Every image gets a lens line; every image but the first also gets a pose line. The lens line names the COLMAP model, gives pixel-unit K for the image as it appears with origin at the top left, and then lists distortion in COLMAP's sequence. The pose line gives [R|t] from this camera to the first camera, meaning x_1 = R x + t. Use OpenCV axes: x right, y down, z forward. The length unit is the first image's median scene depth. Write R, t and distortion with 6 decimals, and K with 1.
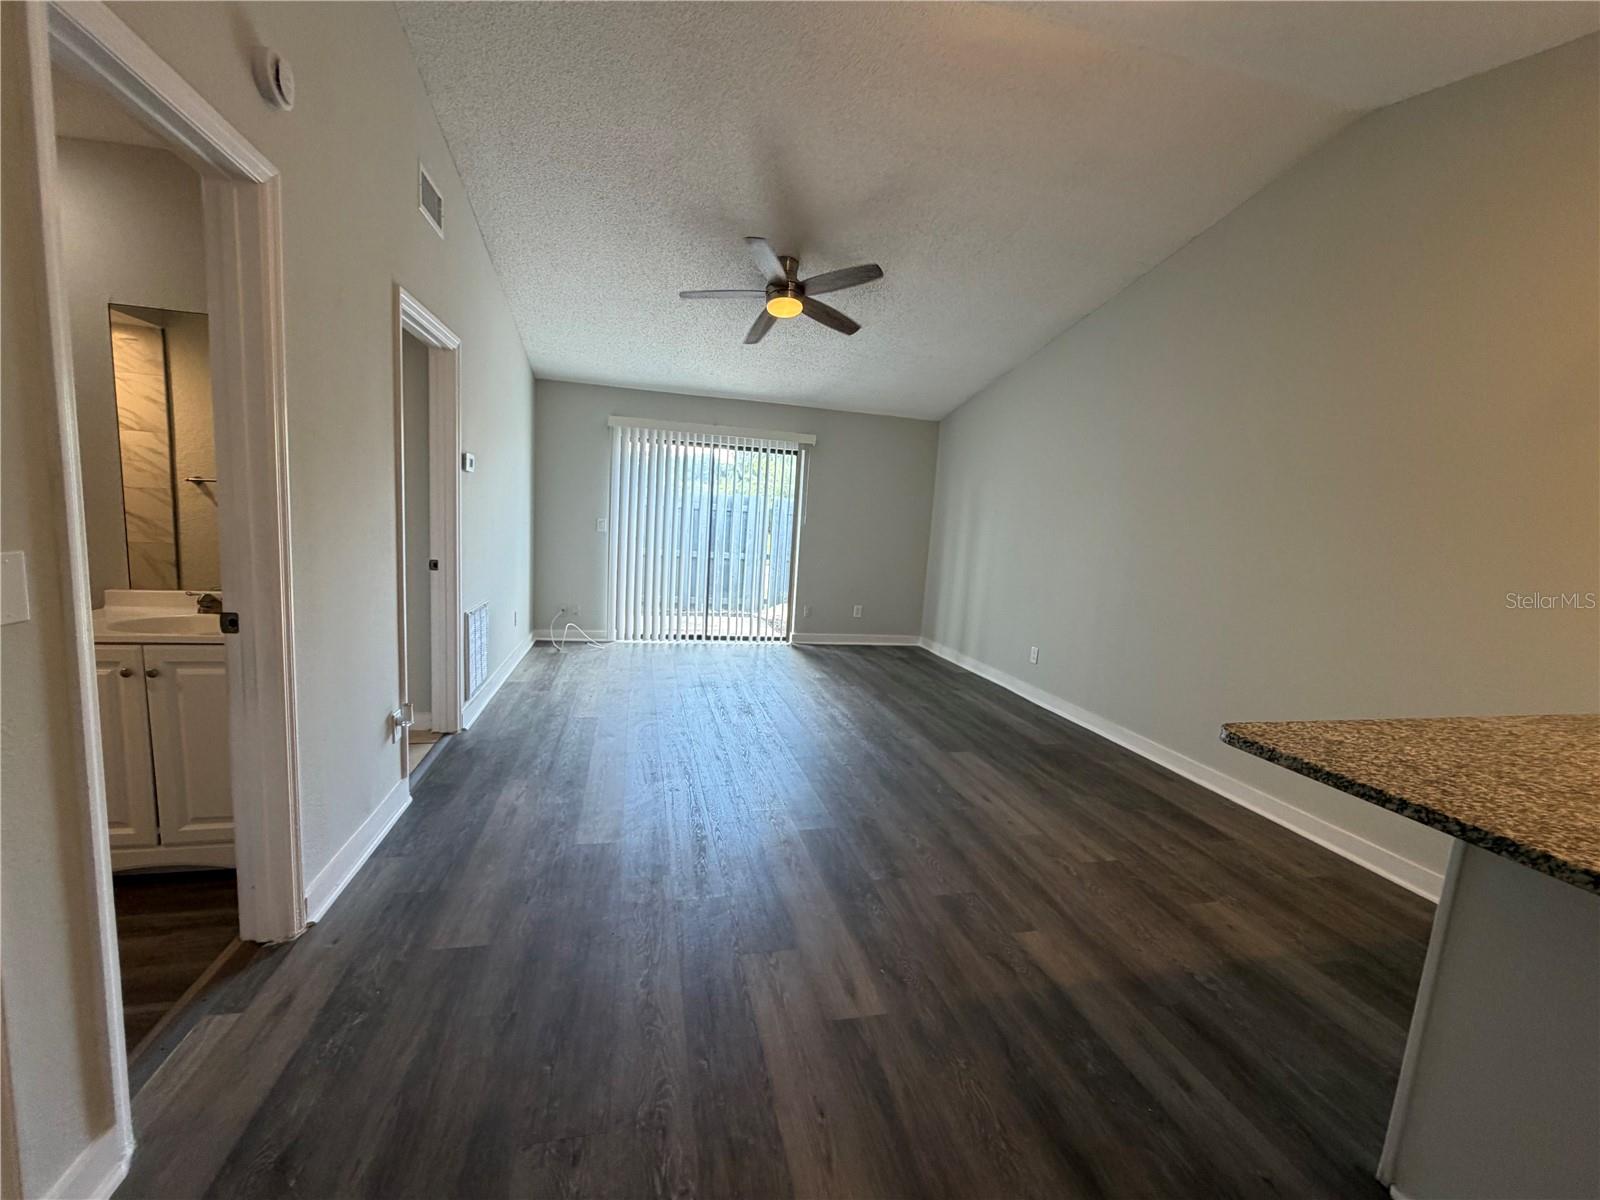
lens RADIAL K [[638.0, 0, 796.5], [0, 638.0, 603.8], [0, 0, 1]] dist [0.001270, -0.000024]
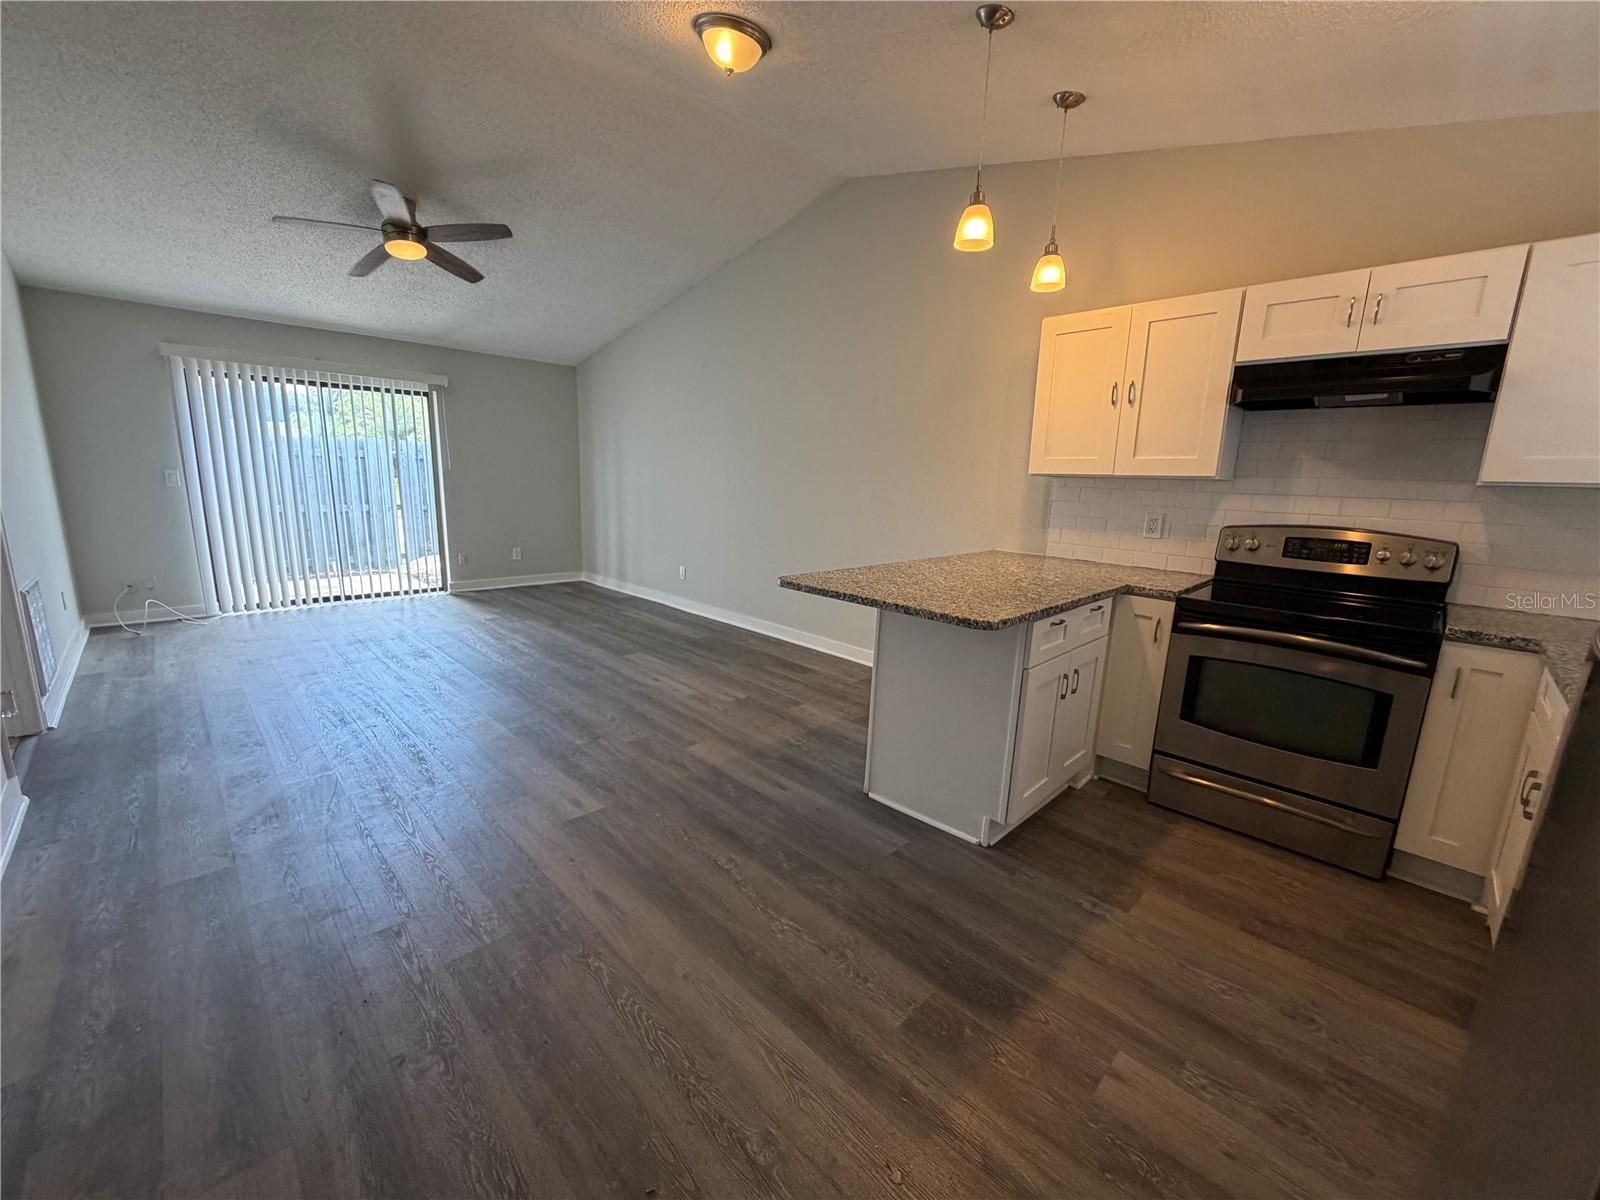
lens RADIAL K [[628.9, 0, 790.2], [0, 628.9, 602.0], [0, 0, 1]] dist [-0.001752, 0.000038]
pose [[0.861955, -0.134920, 0.488702, -0.062628], [0.089638, 0.989310, 0.115027, 0.024041], [-0.498998, -0.055342, 0.864834, -0.202556]]
